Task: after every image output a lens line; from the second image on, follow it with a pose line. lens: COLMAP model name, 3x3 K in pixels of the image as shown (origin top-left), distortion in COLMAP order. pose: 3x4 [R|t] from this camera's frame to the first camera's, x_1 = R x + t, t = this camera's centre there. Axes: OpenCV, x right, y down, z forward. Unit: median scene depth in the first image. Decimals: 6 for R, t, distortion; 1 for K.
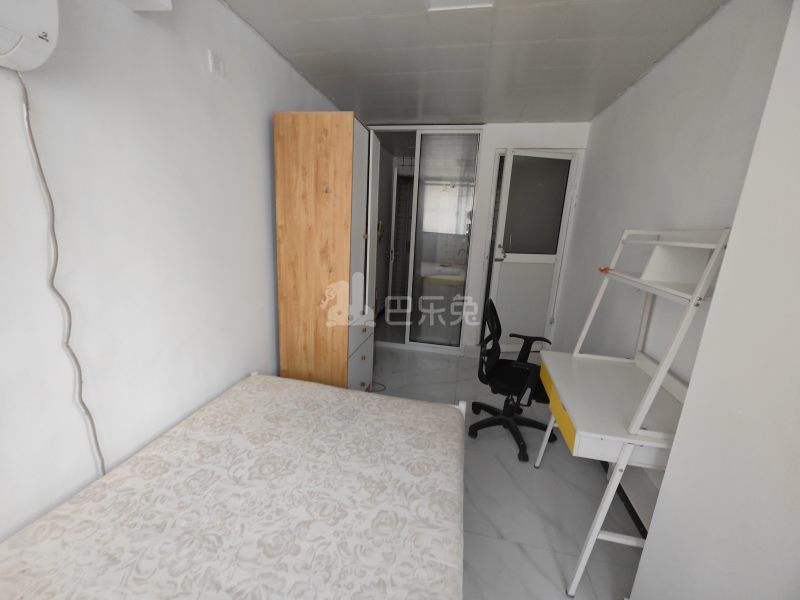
lens RADIAL K [[327.8, 0, 400.2], [0, 327.8, 299.6], [0, 0, 1]] dist [0.004674, -0.000031]
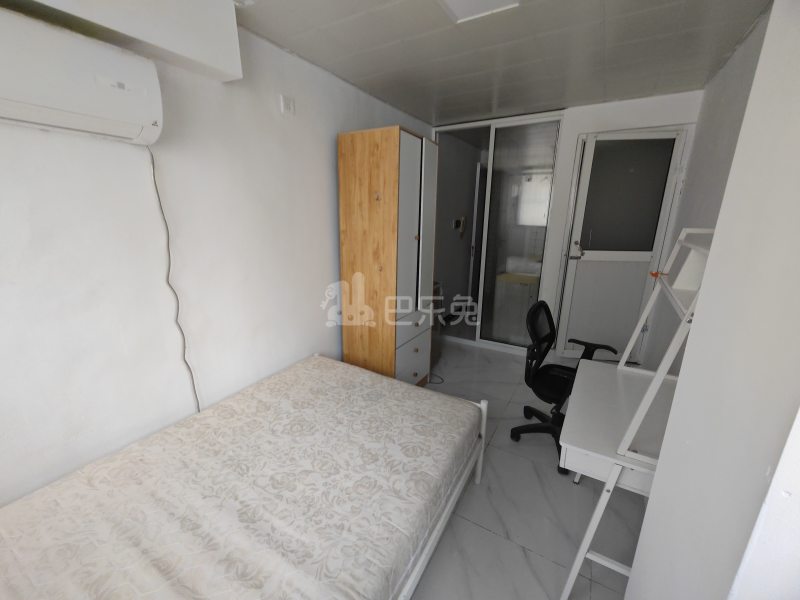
lens RADIAL K [[327.8, 0, 397.7], [0, 327.8, 298.8], [0, 0, 1]] dist [0.004674, -0.000031]
pose [[0.946435, 0.039397, -0.320483, 0.272023], [-0.033808, 0.999164, 0.022986, -0.022246], [0.321120, -0.010920, 0.946975, -0.057053]]
